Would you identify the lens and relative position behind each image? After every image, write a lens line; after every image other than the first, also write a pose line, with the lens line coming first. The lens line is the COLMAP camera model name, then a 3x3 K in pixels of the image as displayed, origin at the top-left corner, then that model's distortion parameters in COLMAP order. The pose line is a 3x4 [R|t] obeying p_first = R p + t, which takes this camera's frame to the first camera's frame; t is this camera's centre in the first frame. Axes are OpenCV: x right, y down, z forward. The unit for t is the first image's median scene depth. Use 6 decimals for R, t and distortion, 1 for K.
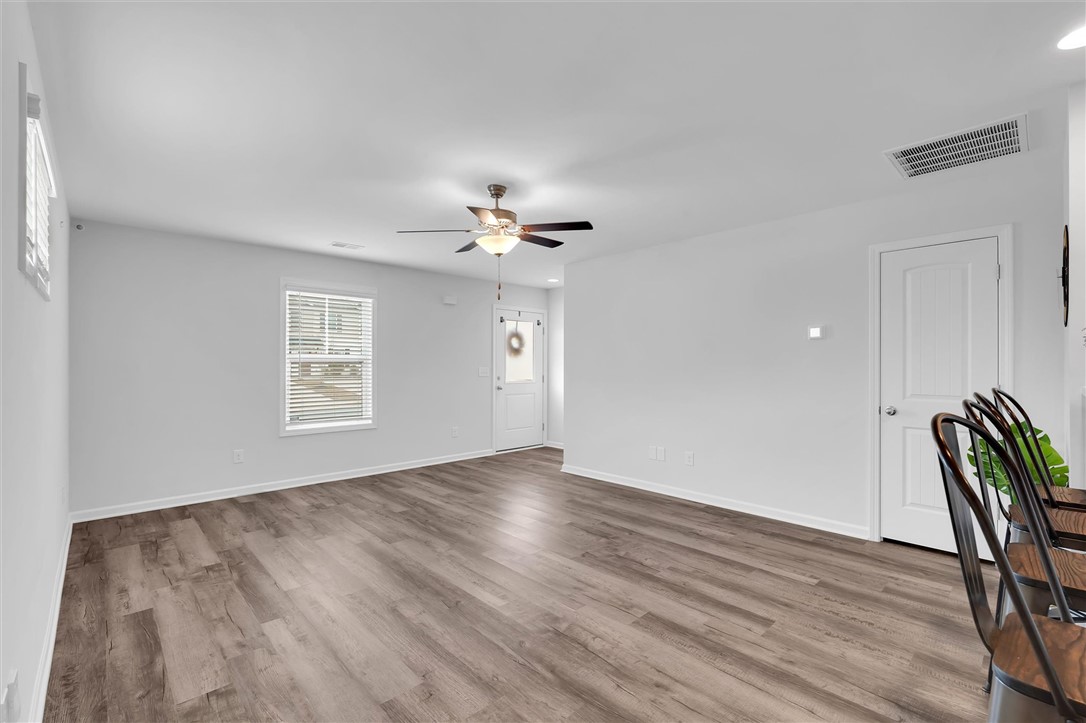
lens RADIAL K [[474.5, 0, 545.7], [0, 474.5, 365.2], [0, 0, 1]] dist [-0.004631, -0.000138]
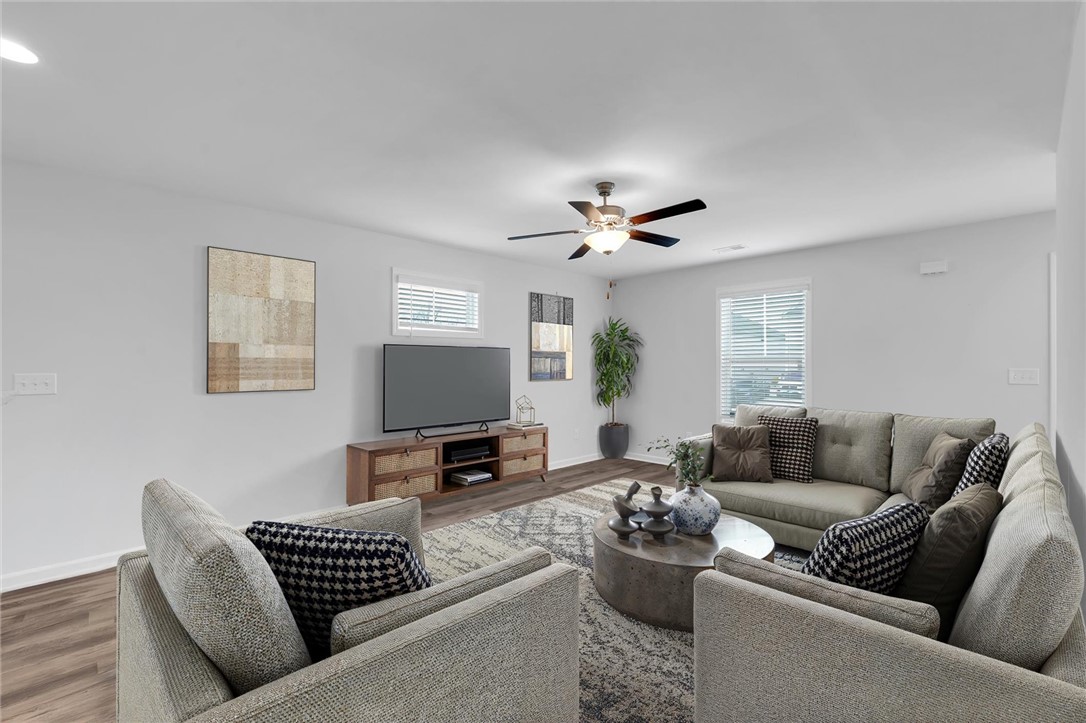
lens RADIAL K [[477.8, 0, 547.1], [0, 477.8, 364.6], [0, 0, 1]] dist [-0.003242, -0.000015]
pose [[0.015147, -0.001332, -0.999884, 0.872635], [0.003542, 0.999993, -0.001278, -0.000961], [0.999879, -0.003522, 0.015152, 0.859699]]
